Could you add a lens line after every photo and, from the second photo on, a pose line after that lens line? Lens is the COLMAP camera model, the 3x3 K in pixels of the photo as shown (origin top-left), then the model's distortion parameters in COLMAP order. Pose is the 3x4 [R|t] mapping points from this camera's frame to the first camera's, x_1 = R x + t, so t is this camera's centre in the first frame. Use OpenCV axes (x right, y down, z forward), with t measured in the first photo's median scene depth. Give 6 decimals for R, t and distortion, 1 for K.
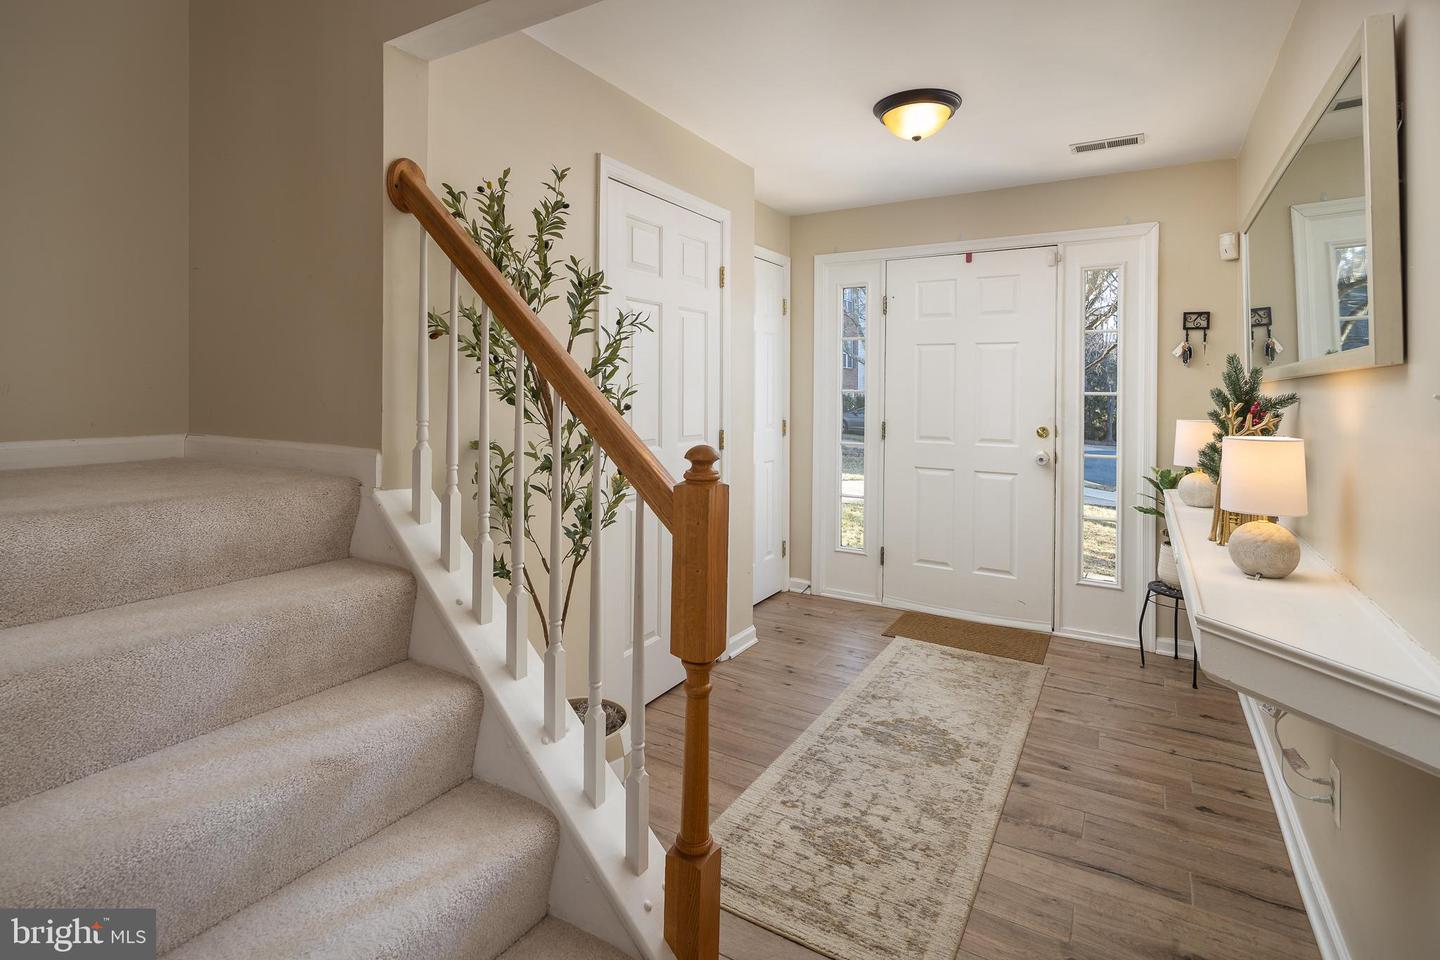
lens RADIAL K [[688.4, 0, 756.9], [0, 688.4, 393.4], [0, 0, 1]] dist [-0.000217, -0.000106]
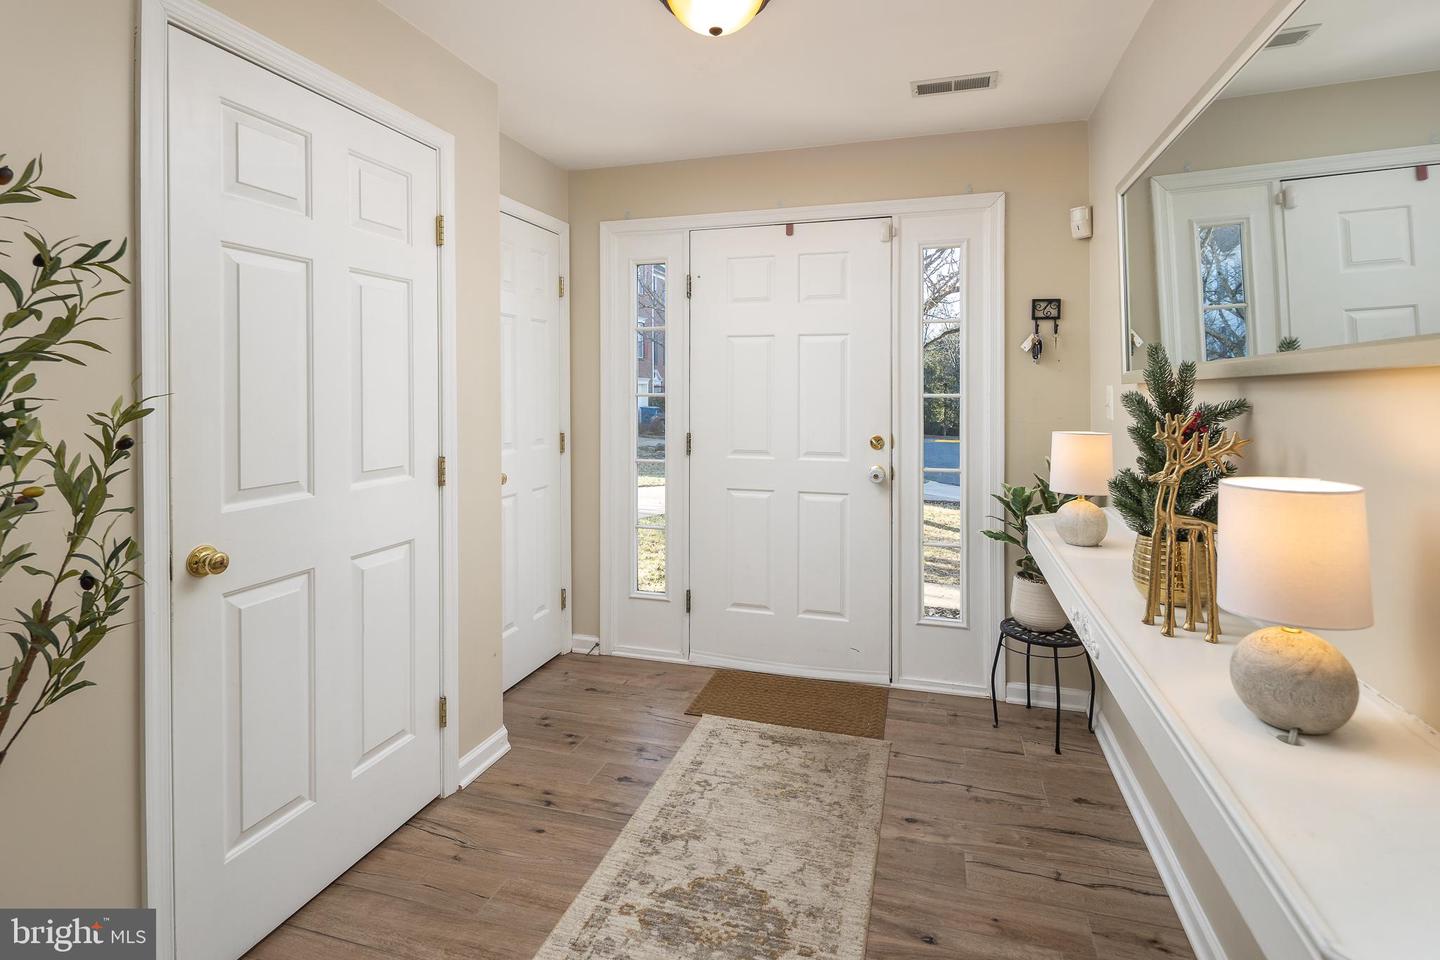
lens RADIAL K [[702.2, 0, 722.1], [0, 702.2, 393.9], [0, 0, 1]] dist [0.000374, 0.000065]
pose [[0.979446, -0.009613, 0.201479, 0.079162], [0.009216, 0.999953, 0.002906, -0.008000], [-0.201498, -0.000989, 0.979488, 0.263369]]
